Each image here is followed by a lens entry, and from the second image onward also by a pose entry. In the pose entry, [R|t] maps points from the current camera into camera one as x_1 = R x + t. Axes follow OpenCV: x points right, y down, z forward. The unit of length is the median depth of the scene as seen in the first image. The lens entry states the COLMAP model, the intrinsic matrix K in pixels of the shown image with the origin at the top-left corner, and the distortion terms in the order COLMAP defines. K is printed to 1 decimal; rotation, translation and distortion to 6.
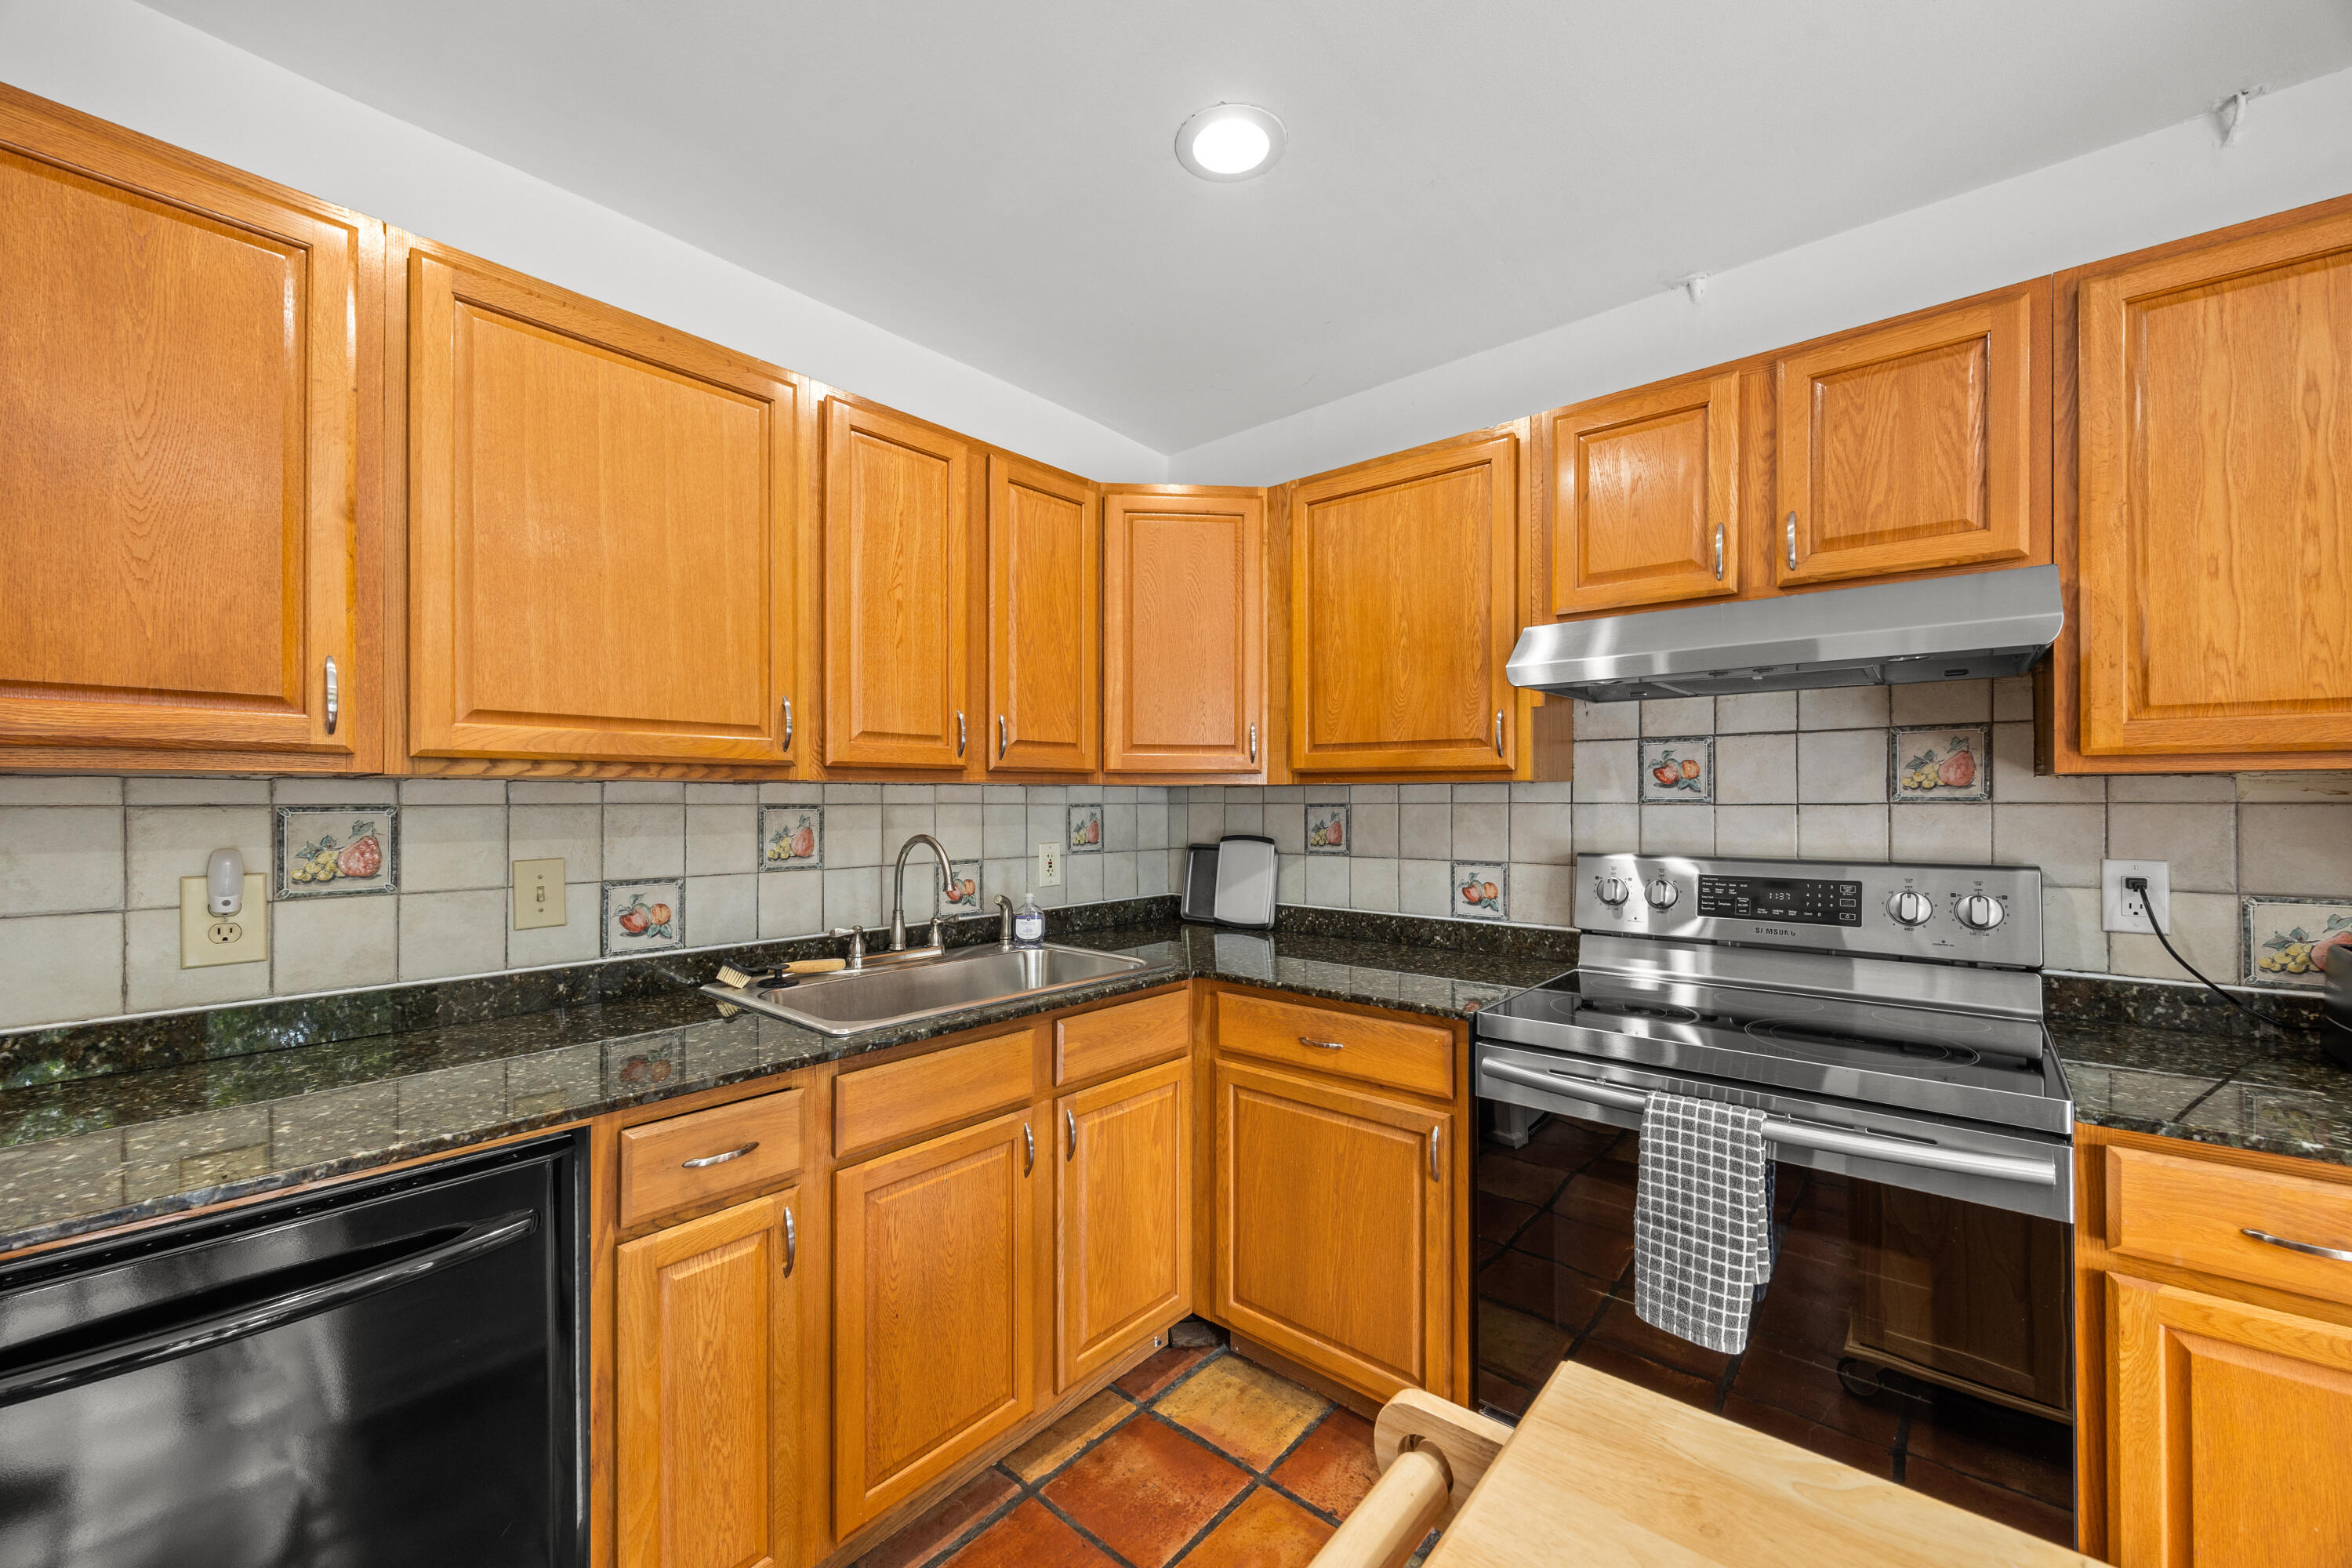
lens RADIAL K [[904.4, 0, 1182.2], [0, 904.4, 797.9], [0, 0, 1]] dist [-0.002221, 0.000174]
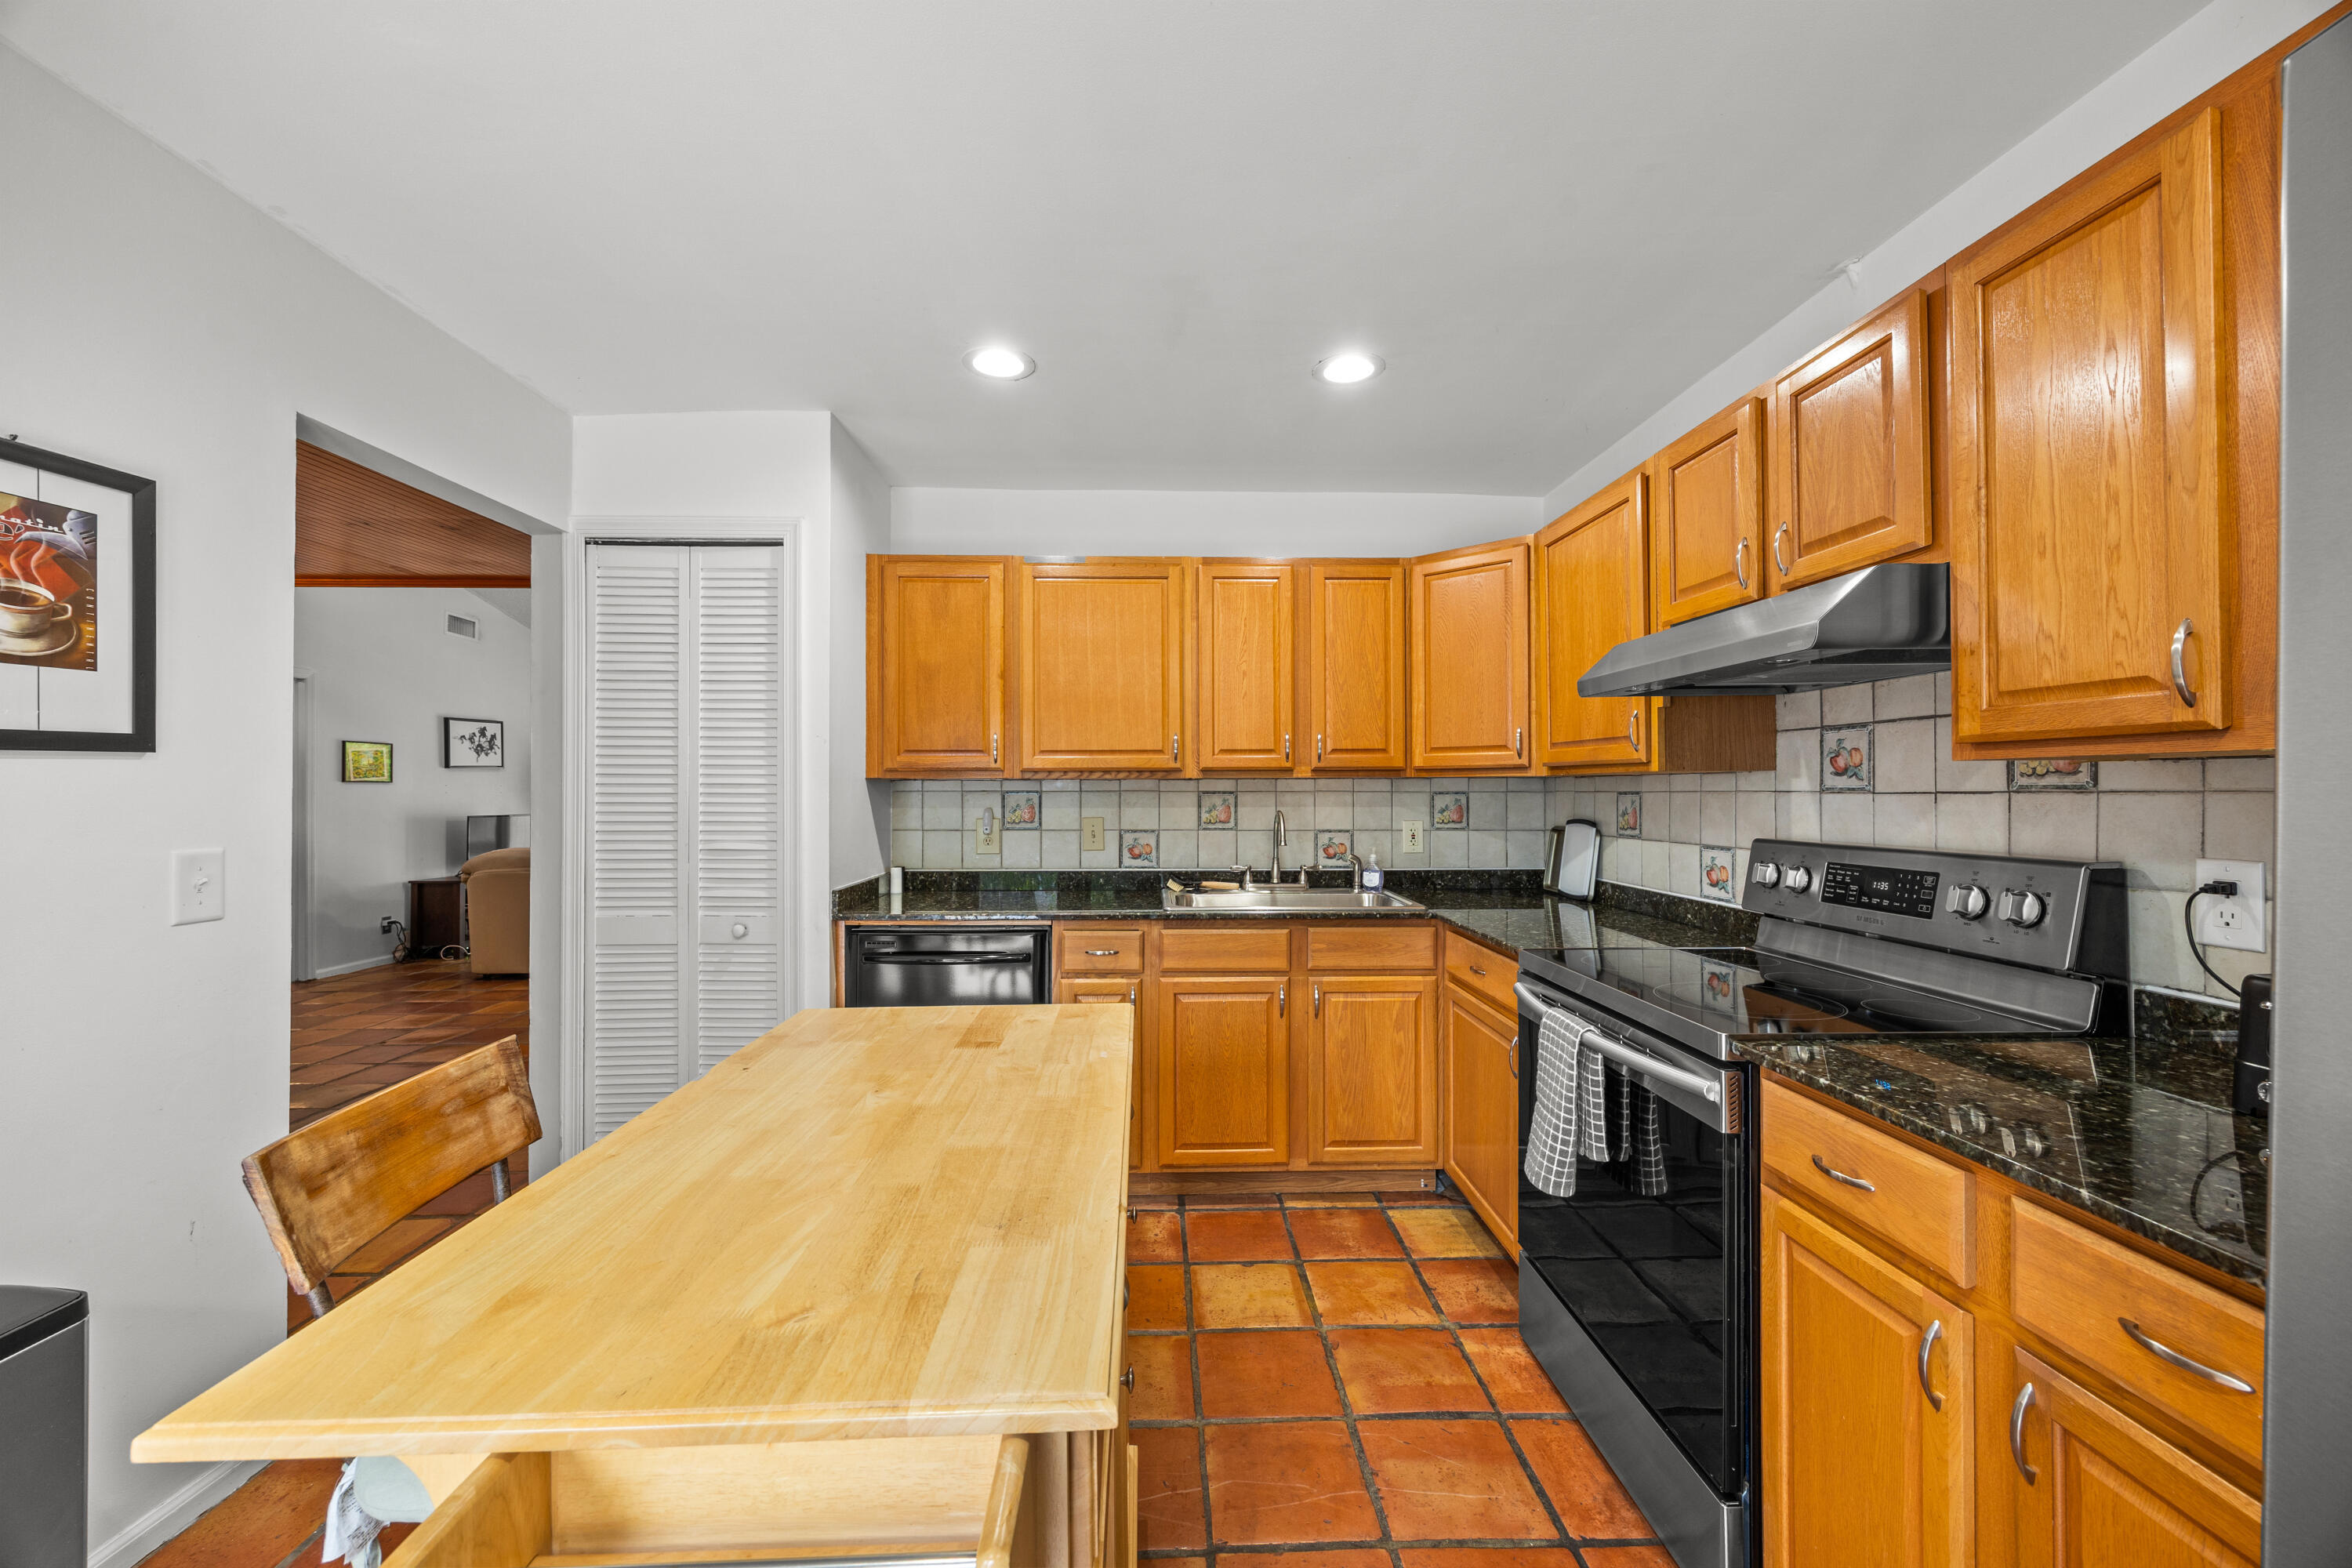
lens RADIAL K [[904.4, 0, 1186.5], [0, 904.4, 784.9], [0, 0, 1]] dist [-0.002221, 0.000174]
pose [[0.678309, -0.003745, -0.734767, 0.904827], [0.001611, 0.999992, -0.003609, 0.001091], [0.734775, 0.001264, 0.678310, -0.239169]]
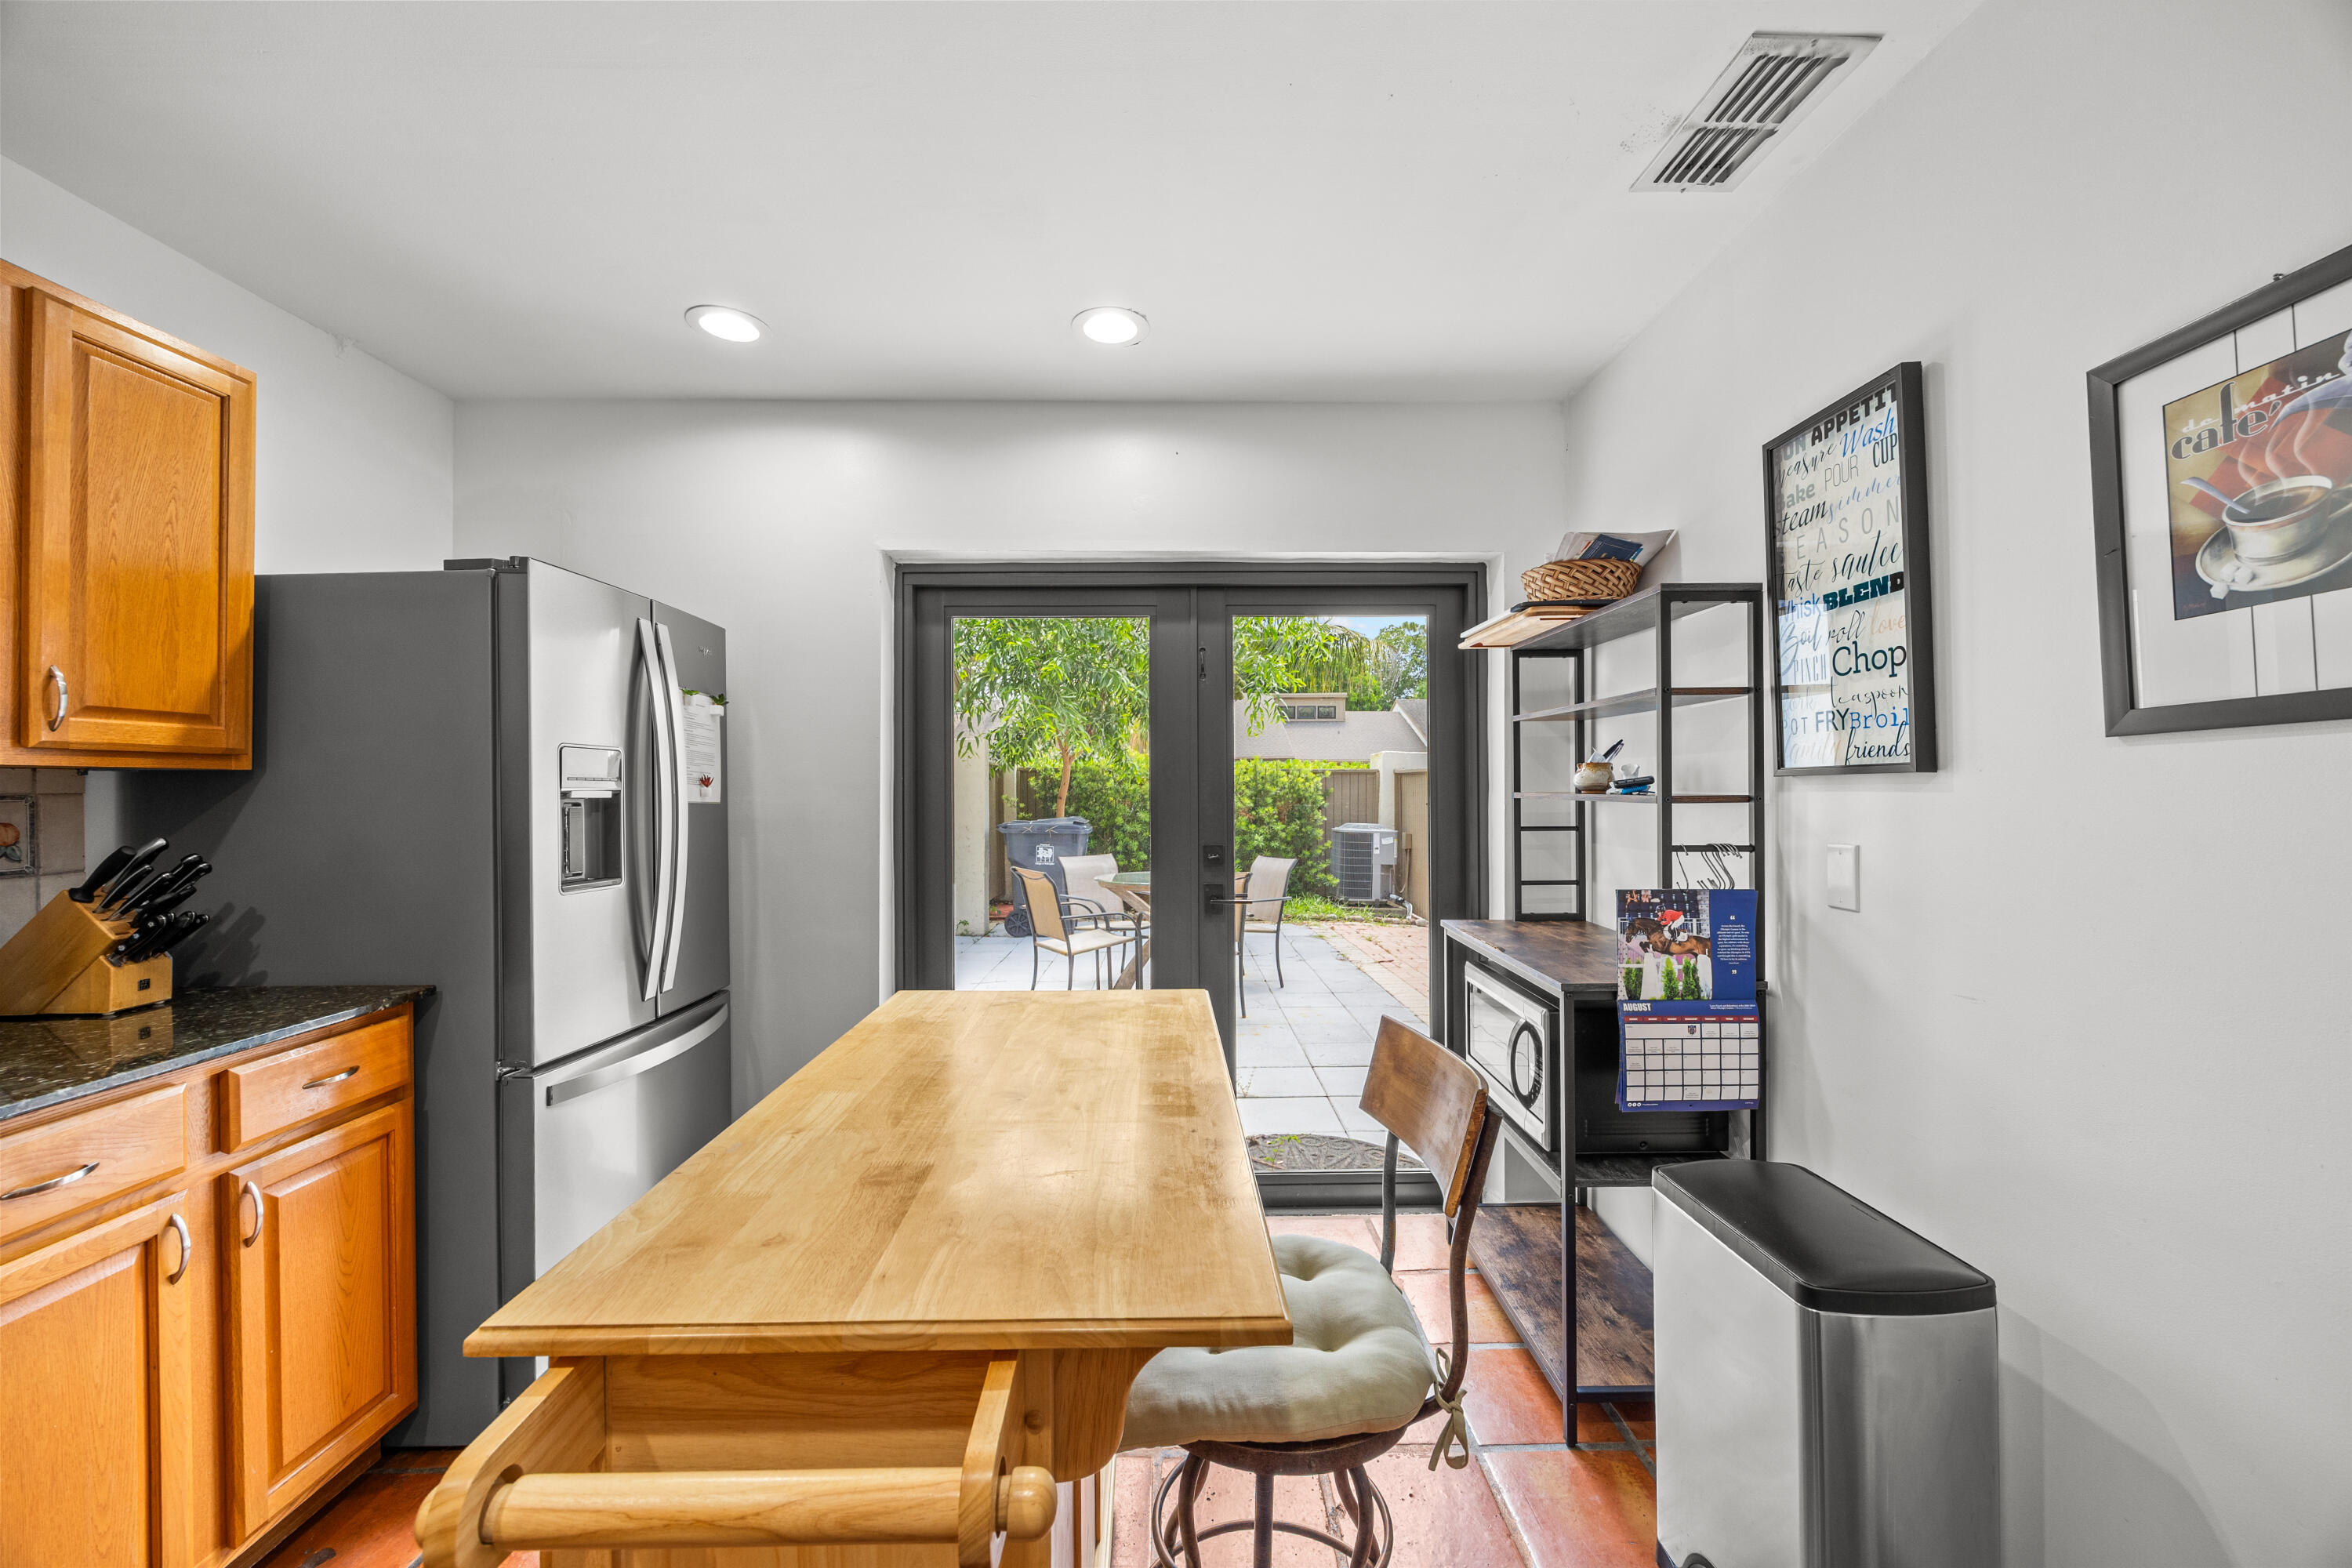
lens RADIAL K [[904.4, 0, 1177.1], [0, 904.4, 779.7], [0, 0, 1]] dist [-0.002221, 0.000174]
pose [[-0.666272, 0.010329, 0.745638, -0.328401], [0.004202, 0.999940, -0.010097, 0.003167], [-0.745697, -0.003594, -0.666275, 0.412908]]
